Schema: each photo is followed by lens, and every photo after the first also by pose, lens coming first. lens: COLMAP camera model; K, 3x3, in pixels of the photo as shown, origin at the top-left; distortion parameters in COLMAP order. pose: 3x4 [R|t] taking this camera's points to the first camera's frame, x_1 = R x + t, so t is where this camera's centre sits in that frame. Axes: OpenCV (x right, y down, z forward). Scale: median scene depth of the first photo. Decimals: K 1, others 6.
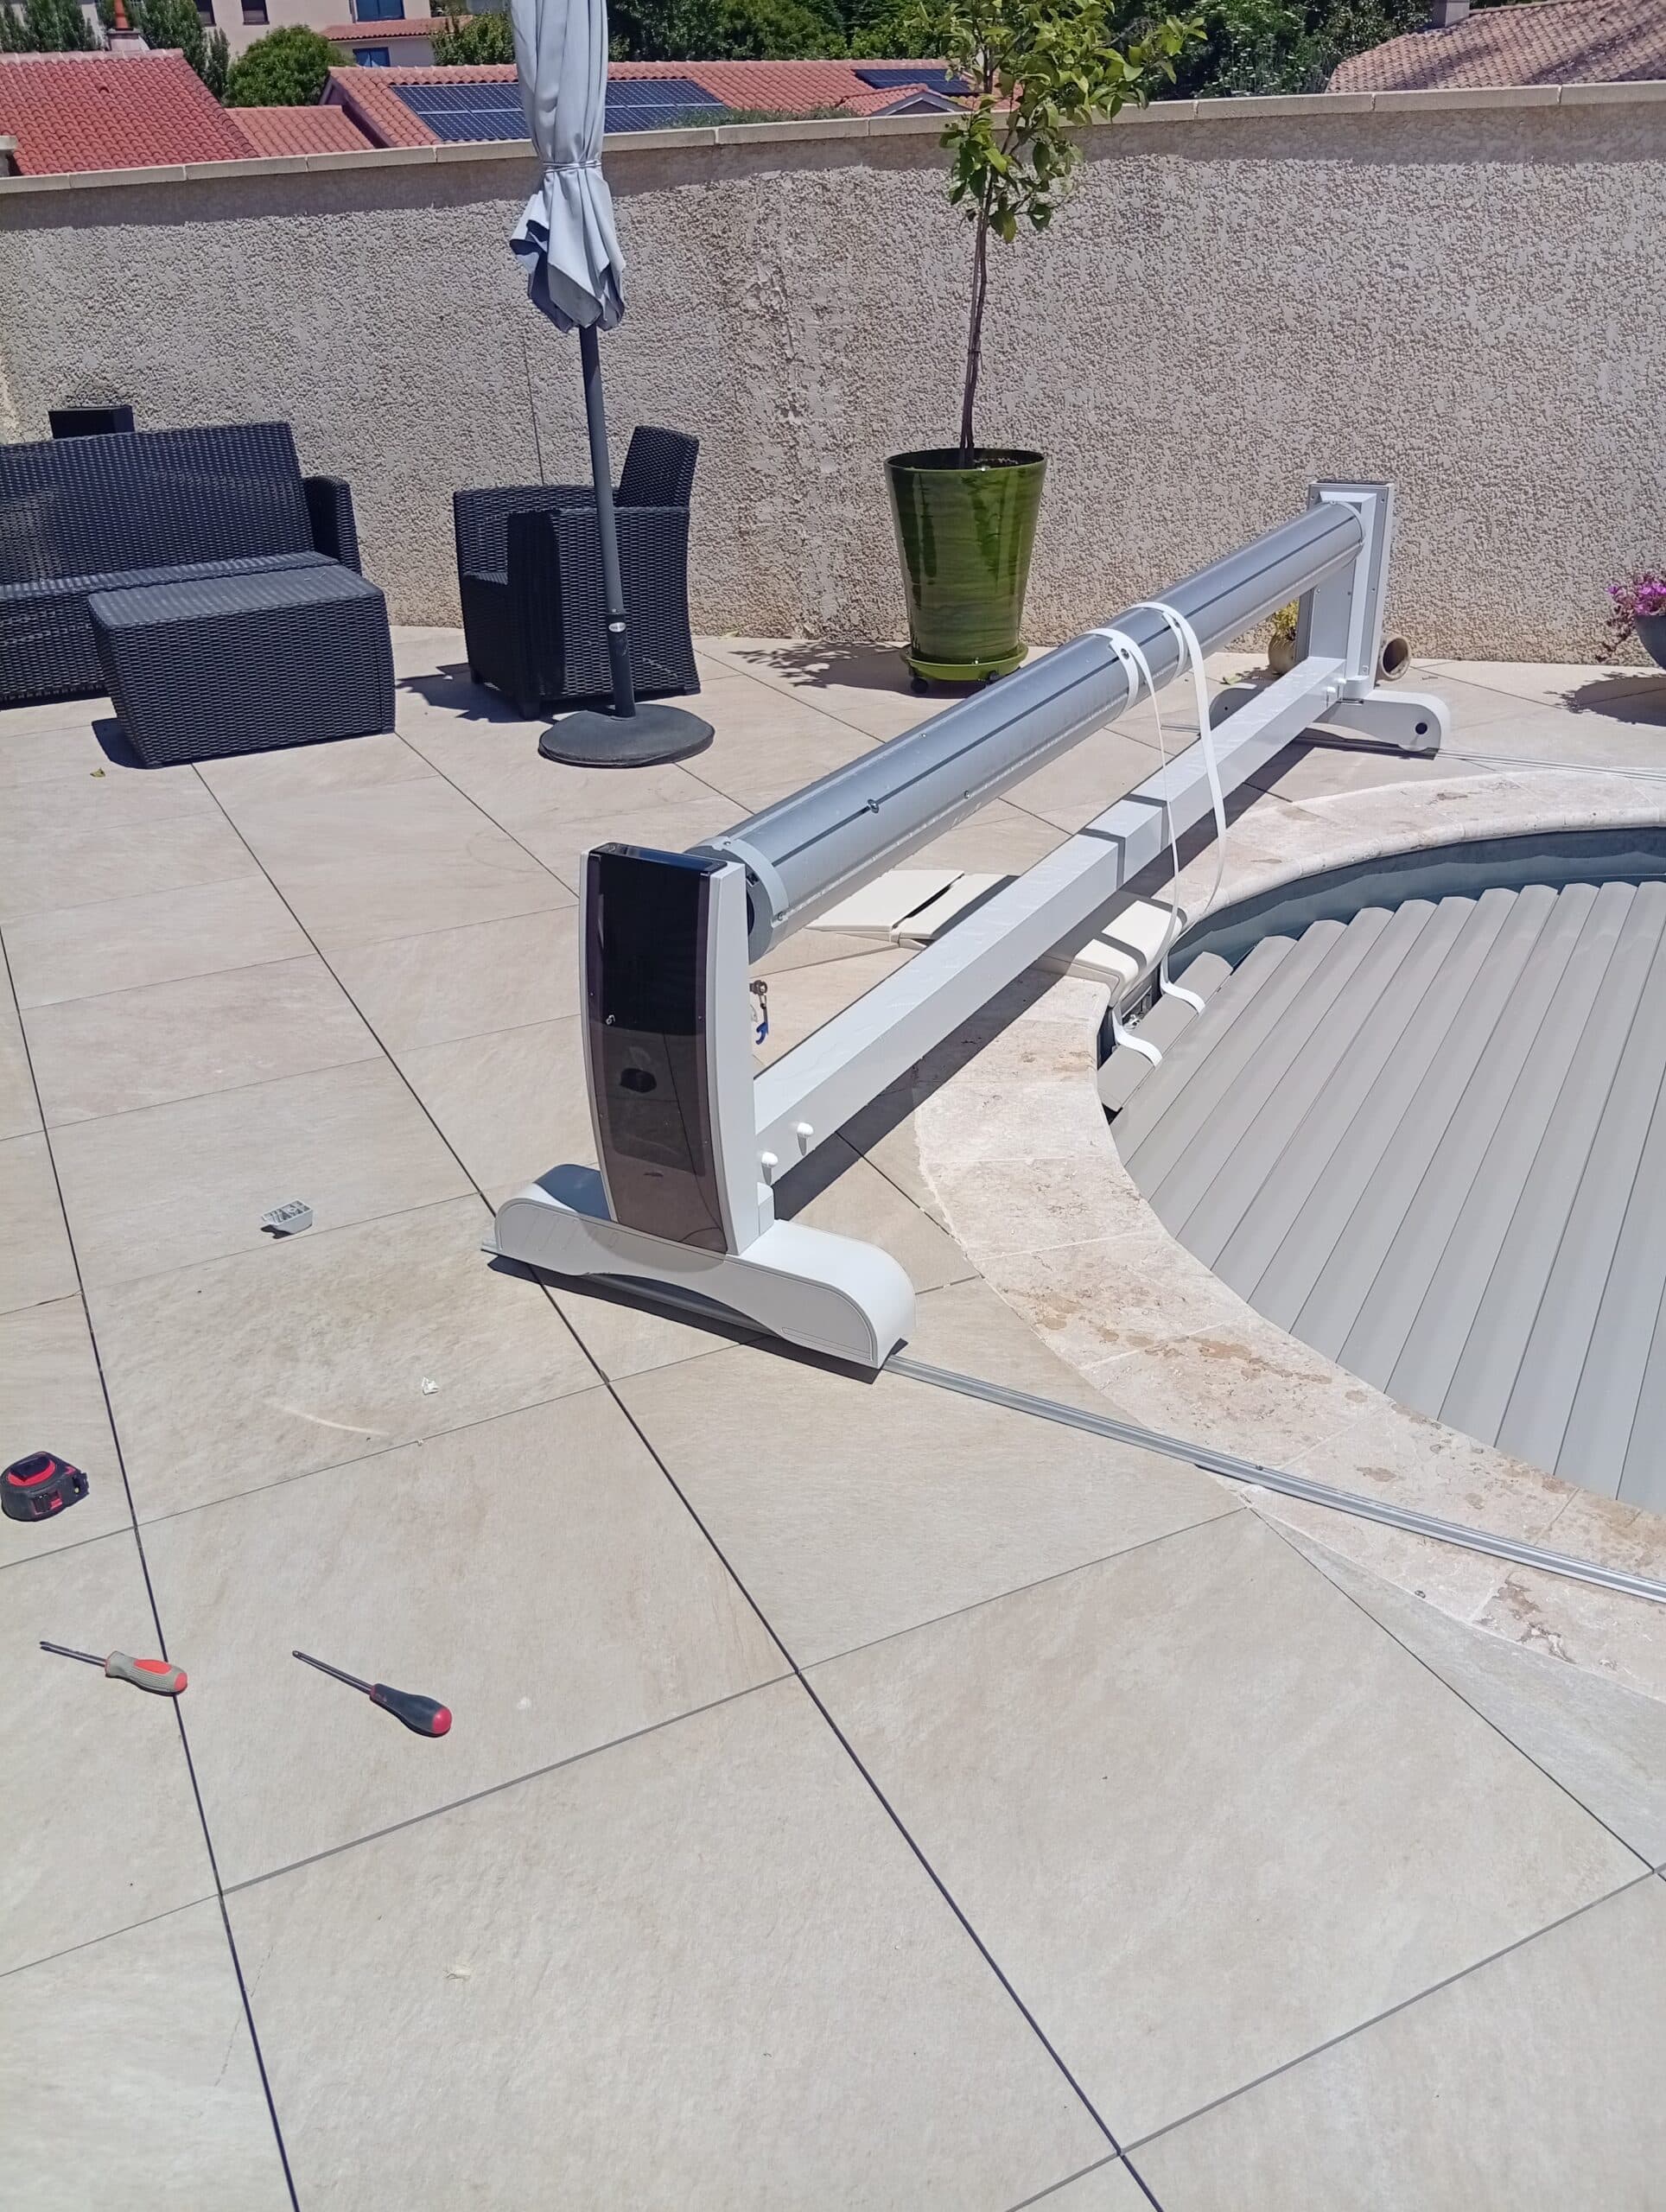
lens RADIAL K [[1758.7, 0, 815.6], [0, 1758.7, 1132.1], [0, 0, 1]] dist [0.035417, -0.085132]
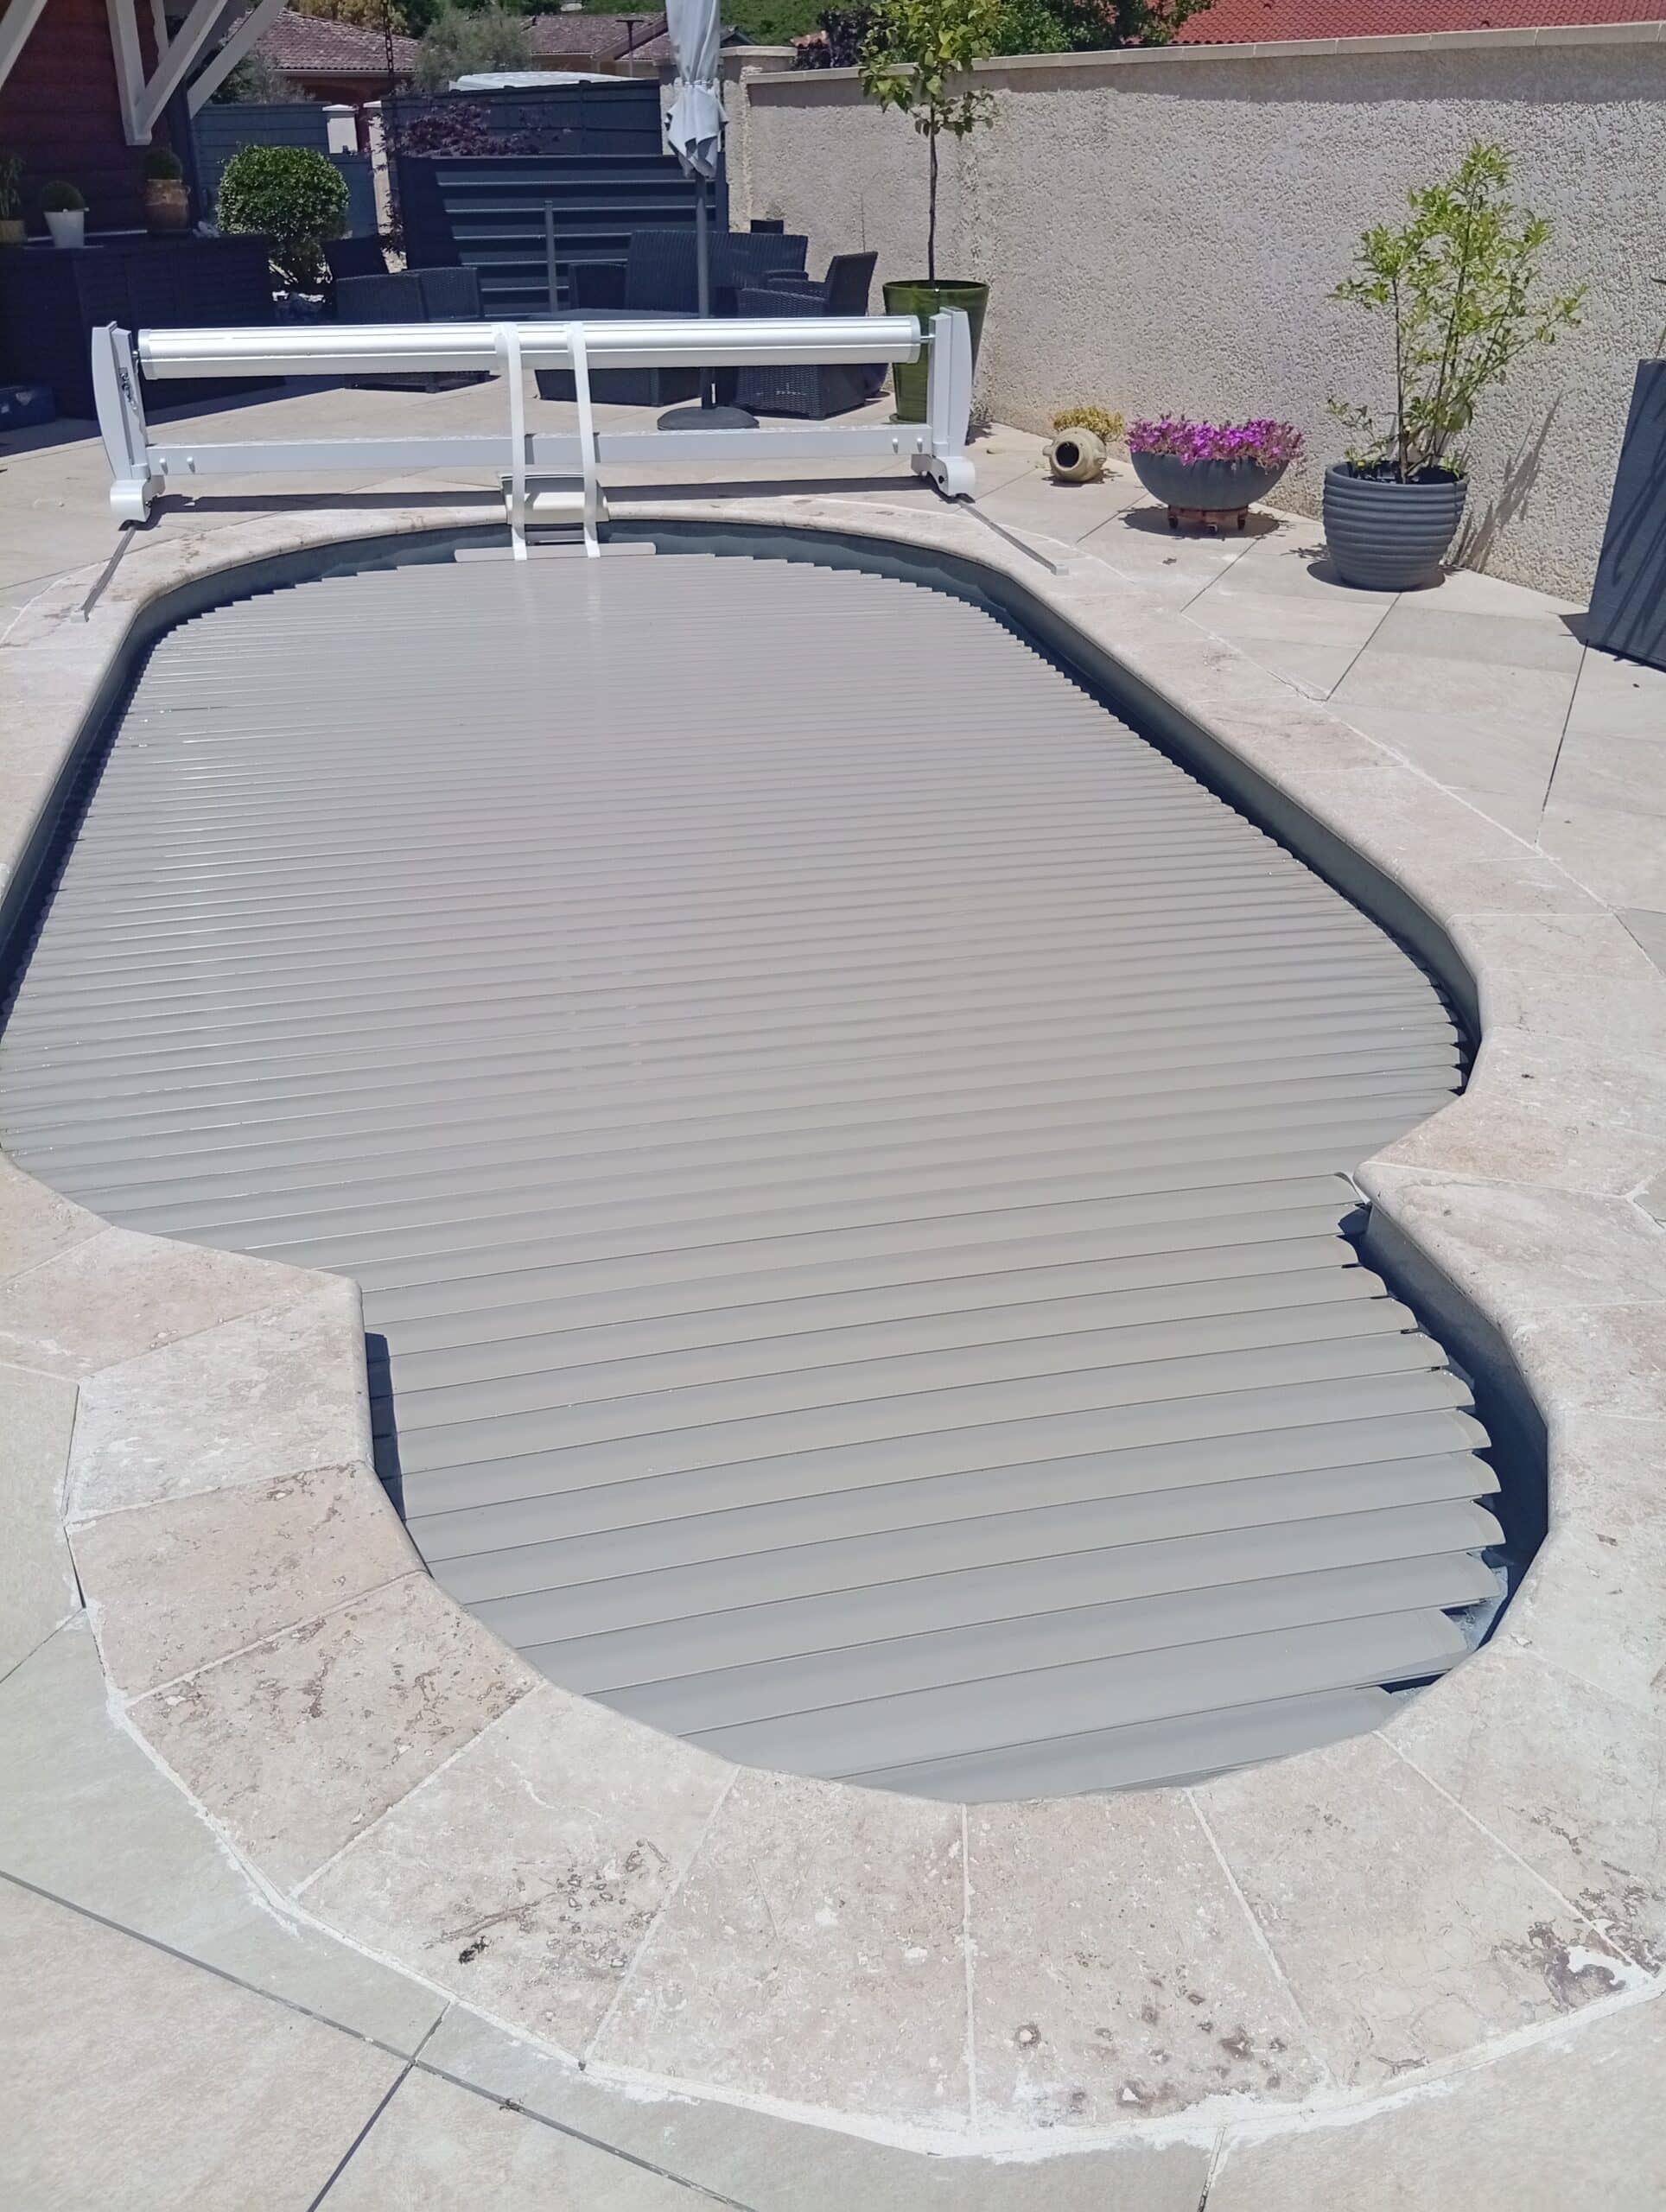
lens RADIAL K [[1783.6, 0, 833.0], [0, 1783.6, 1106.0], [0, 0, 1]] dist [0.052460, -0.126807]
pose [[0.653082, 0.400219, -0.642891, 1.316497], [-0.379774, 0.907559, 0.179190, 0.014753], [0.655177, 0.127128, 0.744703, -0.112387]]
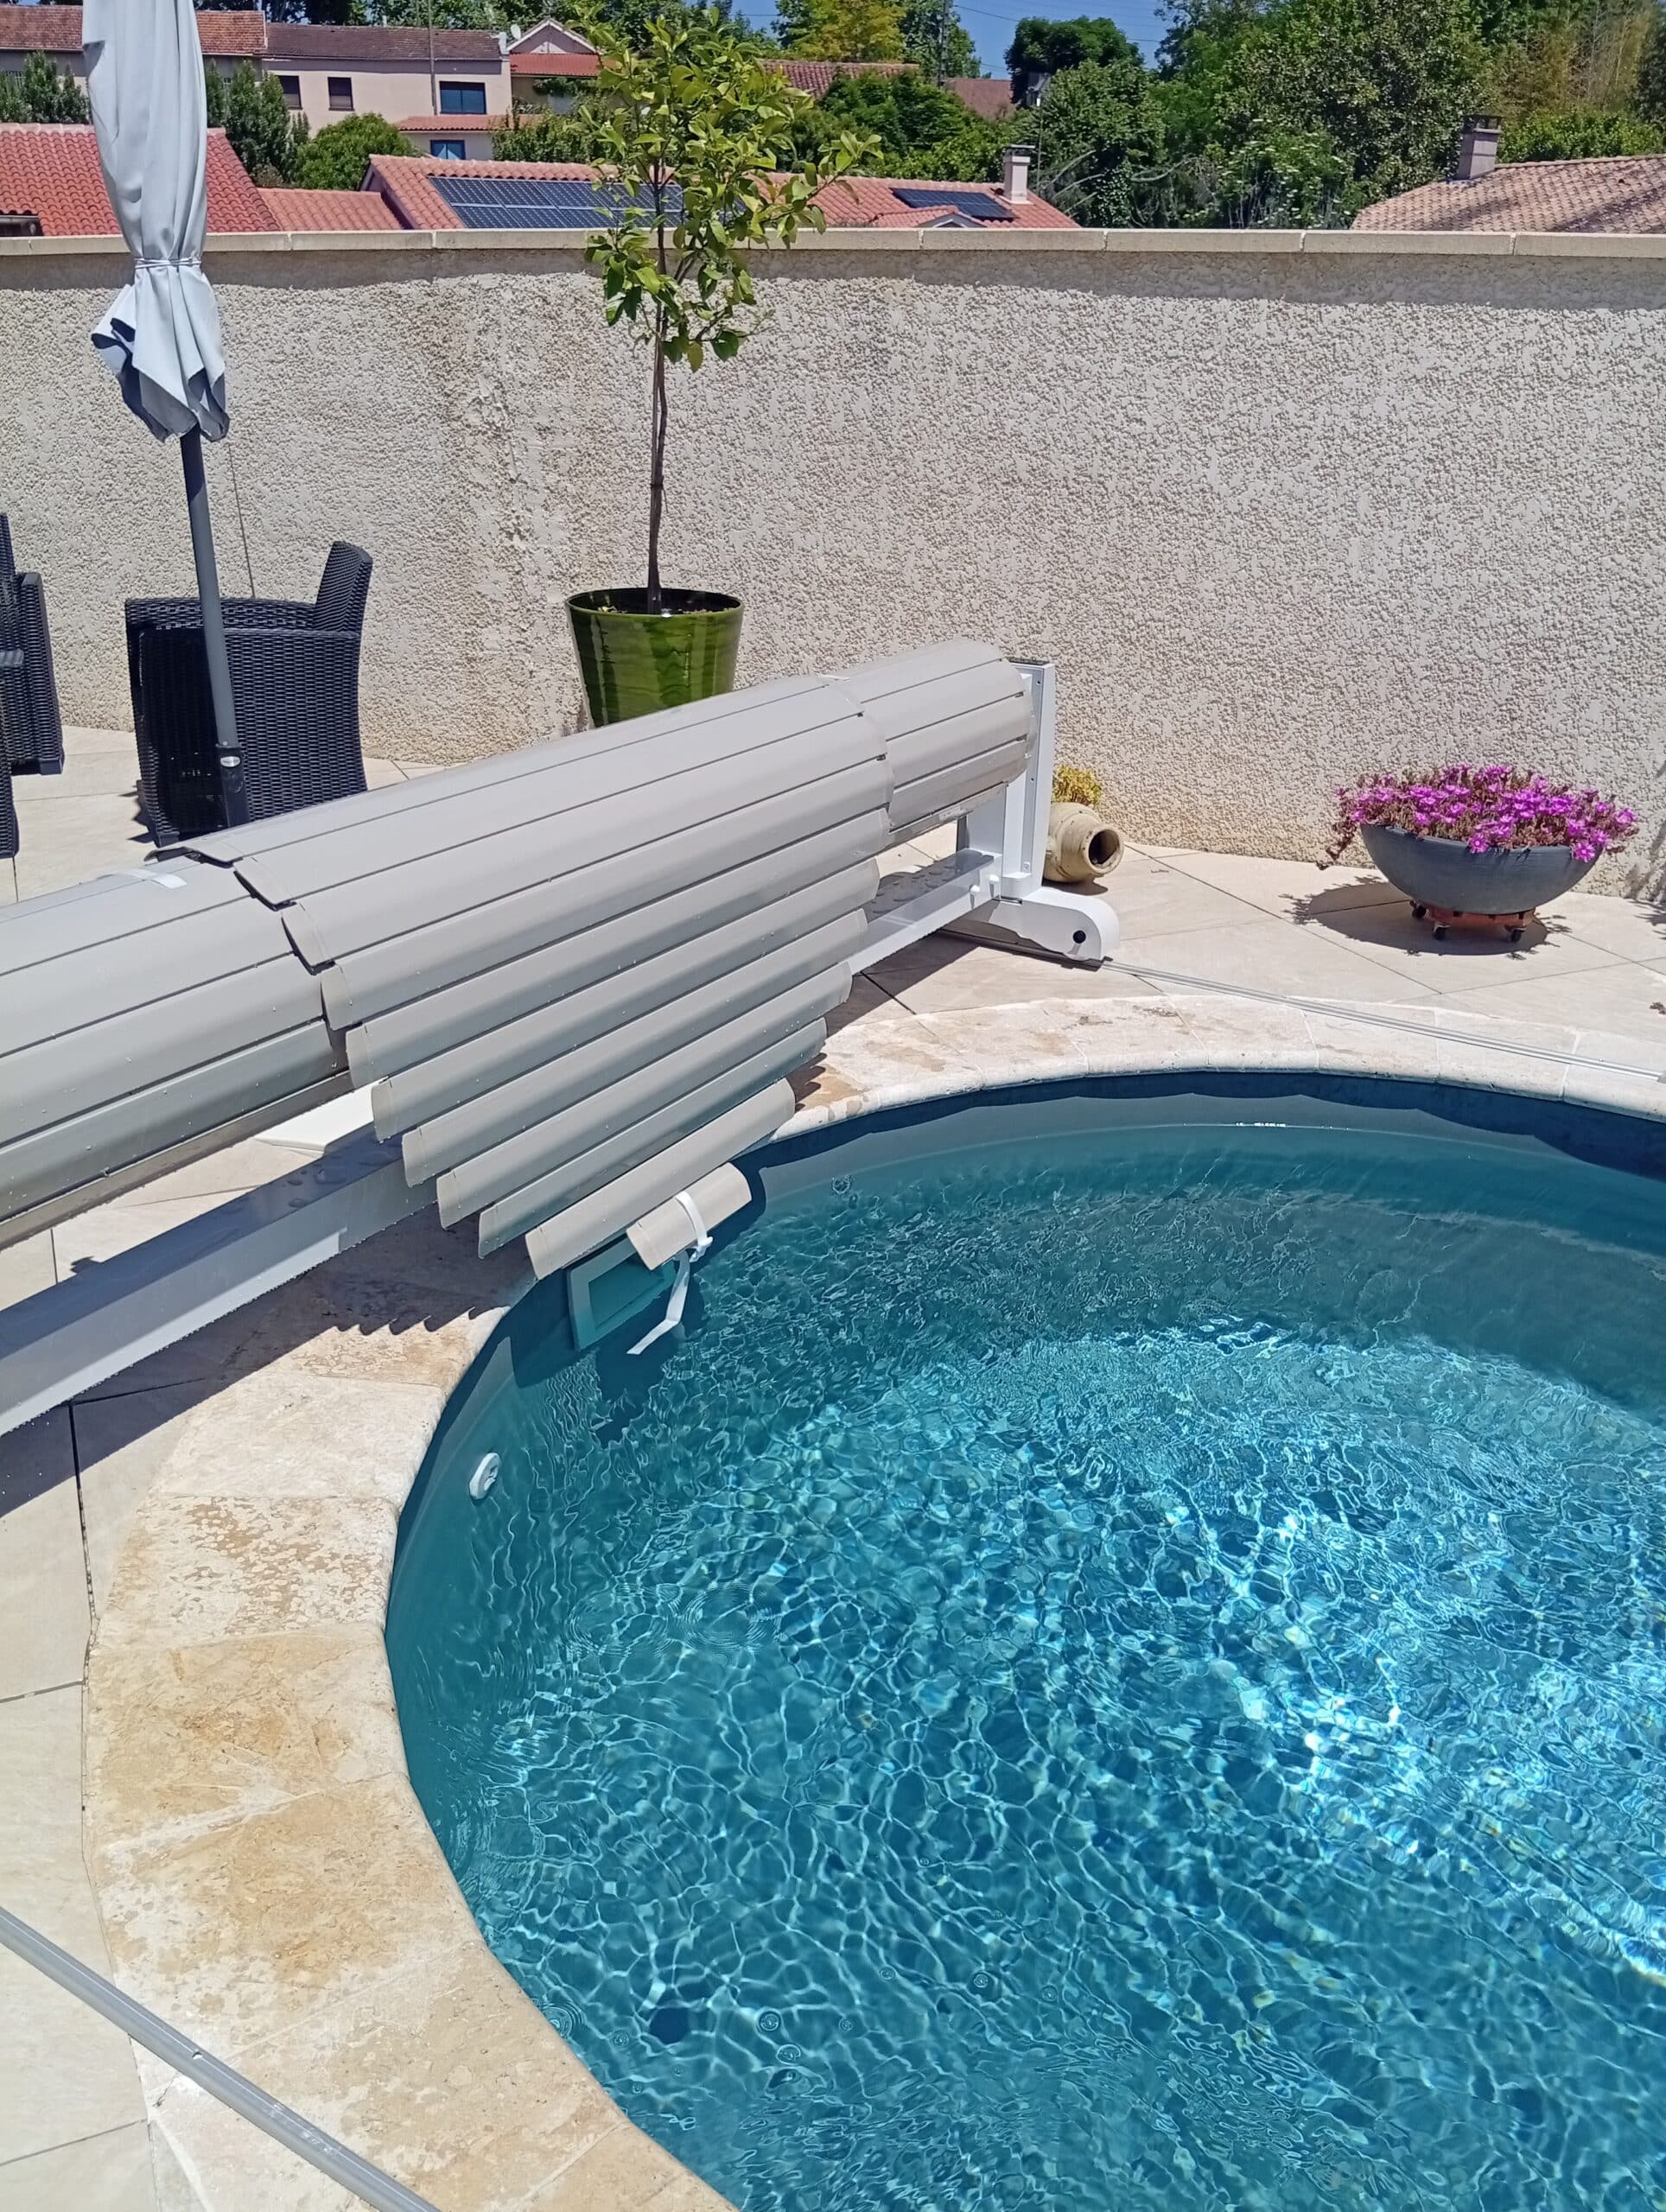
lens RADIAL K [[1739.2, 0, 836.6], [0, 1739.2, 1149.0], [0, 0, 1]] dist [0.069186, -0.143638]
pose [[0.998081, 0.061735, -0.004816, 0.203518], [-0.061878, 0.997281, -0.040017, -0.069870], [0.002333, 0.040238, 0.999187, 0.109041]]
